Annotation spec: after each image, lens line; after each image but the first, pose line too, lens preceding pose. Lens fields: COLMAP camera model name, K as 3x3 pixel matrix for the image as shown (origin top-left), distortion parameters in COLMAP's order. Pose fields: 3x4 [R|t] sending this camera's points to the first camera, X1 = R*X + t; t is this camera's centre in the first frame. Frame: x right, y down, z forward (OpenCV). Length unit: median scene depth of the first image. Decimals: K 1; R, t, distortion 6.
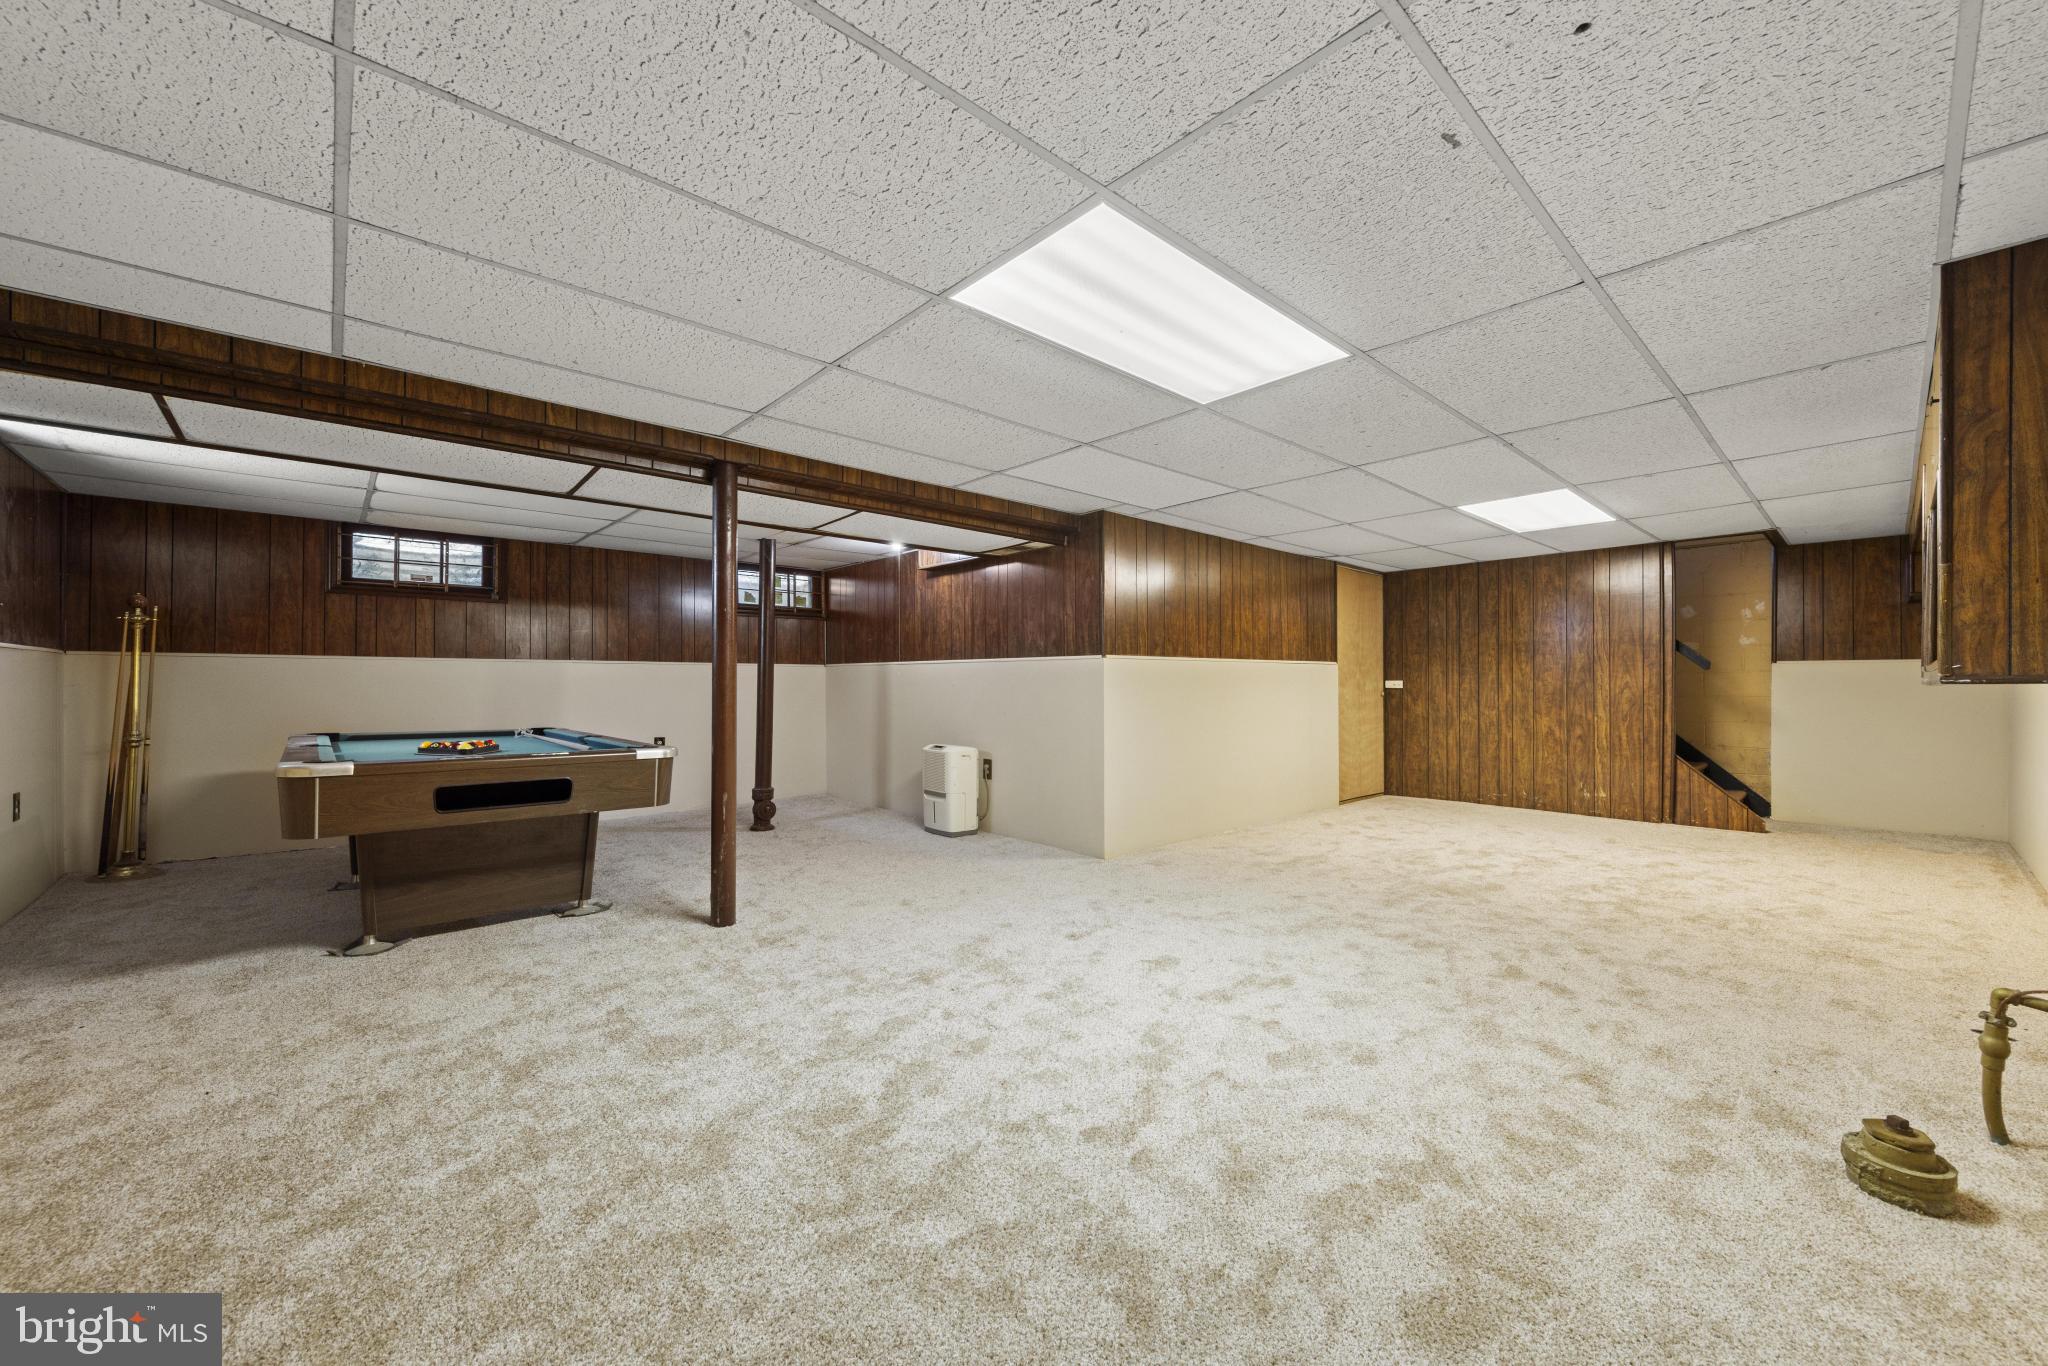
lens RADIAL K [[767.7, 0, 1022.5], [0, 767.7, 675.7], [0, 0, 1]] dist [0.001291, 0.000109]
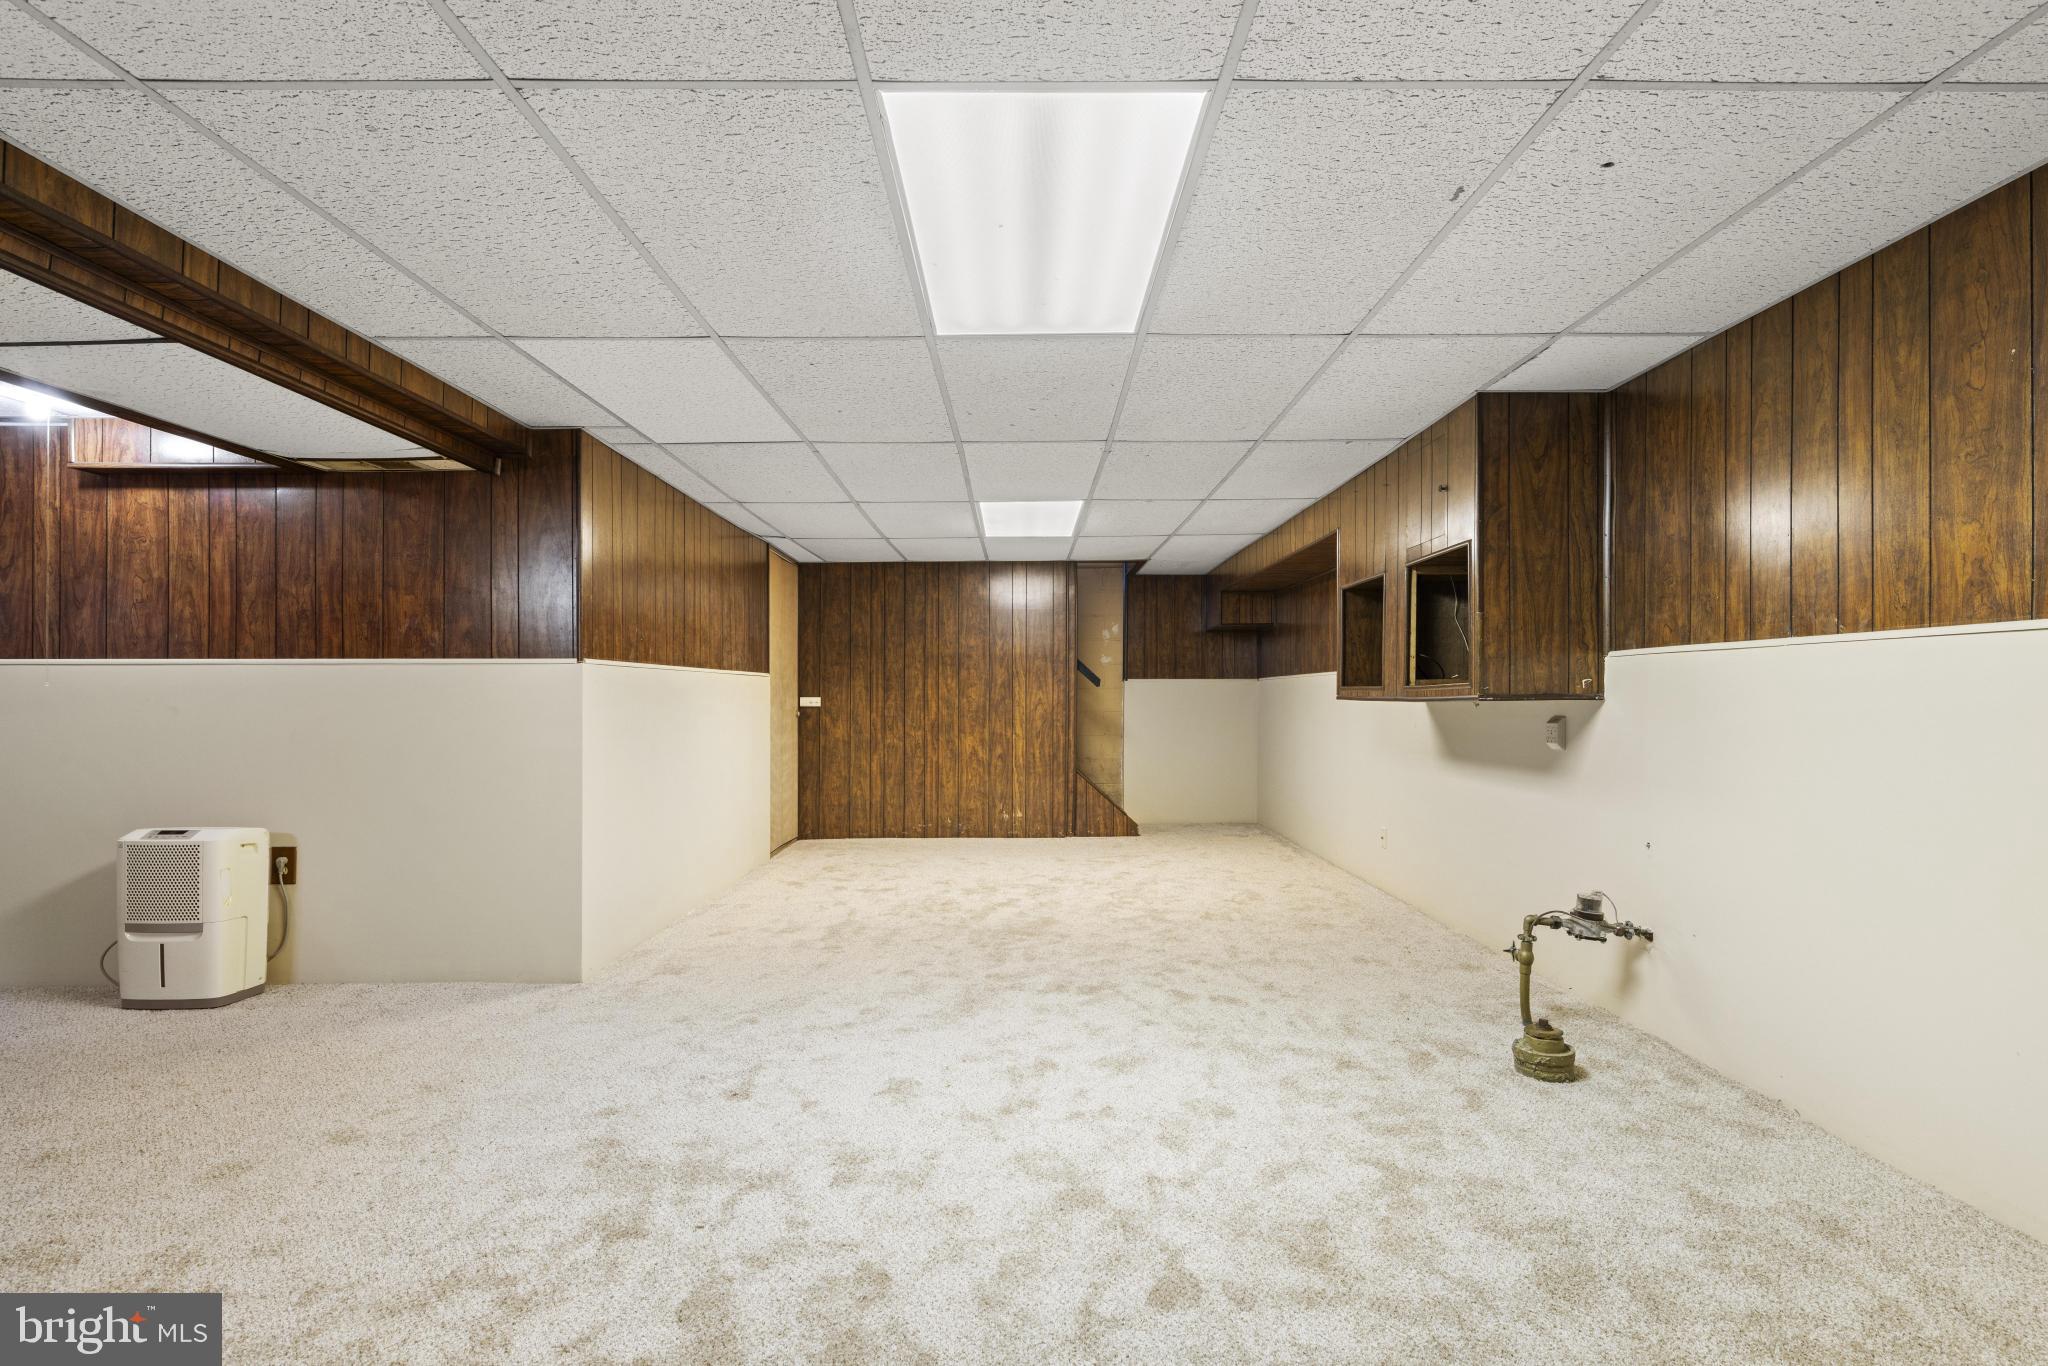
lens RADIAL K [[1043.7, 0, 1024.0], [0, 1043.7, 683.0], [0, 0, 1]] dist [0.001713, -0.000431]
pose [[0.661578, 0.008349, 0.749830, -0.254961], [-0.003930, 0.999963, -0.007667, -0.001272], [-0.749866, 0.002125, 0.661586, 0.136448]]
